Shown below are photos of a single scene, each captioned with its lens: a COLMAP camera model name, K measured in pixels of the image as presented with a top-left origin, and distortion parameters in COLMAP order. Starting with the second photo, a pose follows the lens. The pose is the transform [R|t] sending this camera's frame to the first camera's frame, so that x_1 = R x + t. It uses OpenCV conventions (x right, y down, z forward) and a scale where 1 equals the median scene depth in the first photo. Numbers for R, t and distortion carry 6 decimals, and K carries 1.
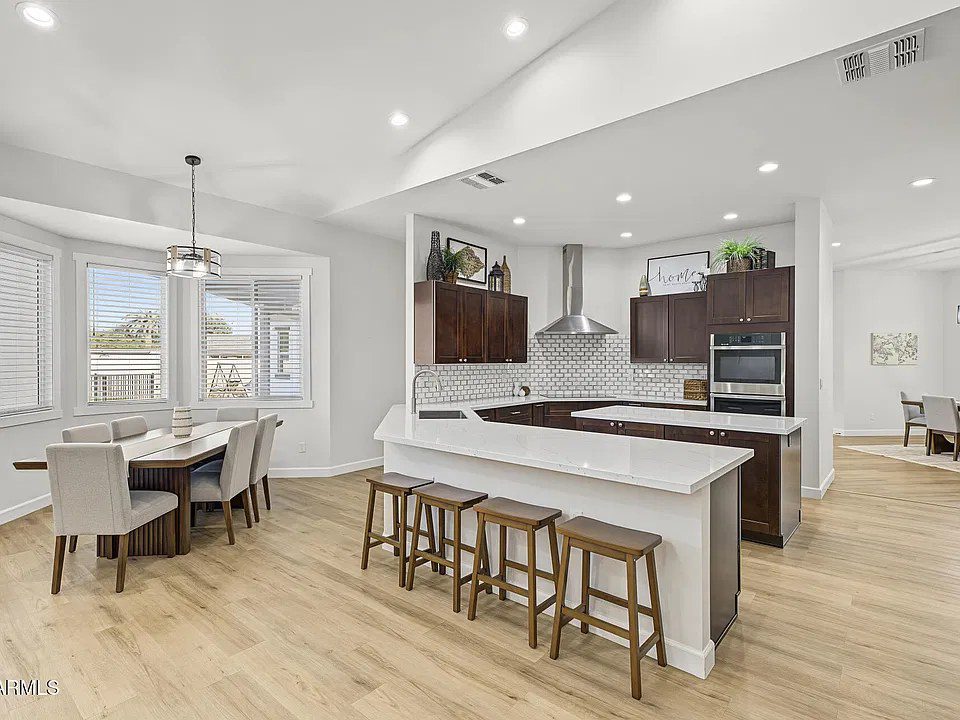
lens RADIAL K [[505.1, 0, 478.6], [0, 505.1, 360.3], [0, 0, 1]] dist [0.000296, -0.000028]
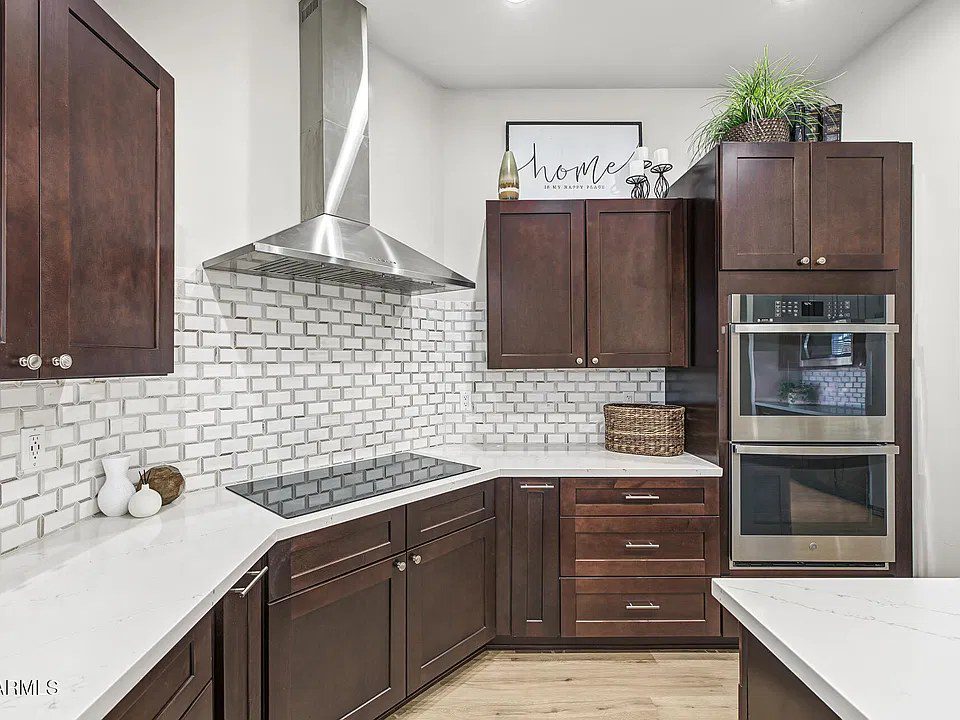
lens RADIAL K [[475.2, 0, 477.8], [0, 475.2, 361.0], [0, 0, 1]] dist [0.002344, 0.000347]
pose [[0.765892, -0.003046, 0.642962, 0.061981], [0.004062, 0.999992, -0.000102, -0.000354], [-0.642957, 0.002690, 0.765898, 0.725075]]
